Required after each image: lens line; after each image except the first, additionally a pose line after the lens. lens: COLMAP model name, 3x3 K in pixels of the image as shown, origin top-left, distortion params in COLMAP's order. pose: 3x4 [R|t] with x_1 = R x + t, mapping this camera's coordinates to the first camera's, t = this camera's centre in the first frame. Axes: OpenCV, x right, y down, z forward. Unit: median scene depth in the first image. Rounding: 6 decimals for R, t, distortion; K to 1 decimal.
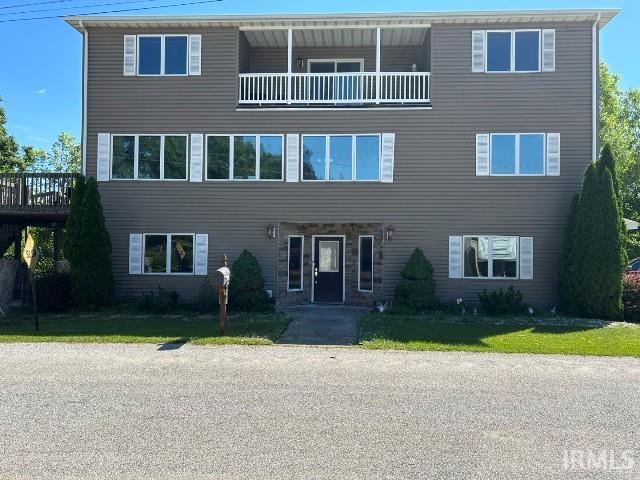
lens RADIAL K [[520.8, 0, 320.5], [0, 520.8, 241.6], [0, 0, 1]] dist [0.000075, -0.000951]
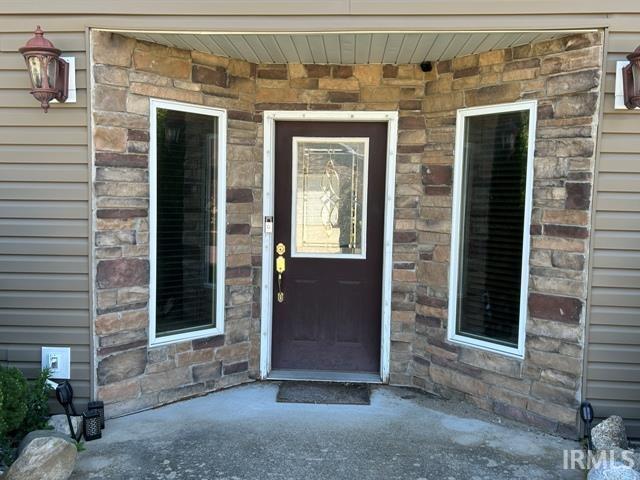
lens RADIAL K [[576.9, 0, 320.0], [0, 576.9, 240.0], [0, 0, 1]] dist [-0.000159, -0.002049]
pose [[0.999975, 0.006754, 0.001974, 0.011339], [-0.006899, 0.996227, 0.086506, 0.025053], [-0.001383, -0.086517, 0.996249, 0.733102]]
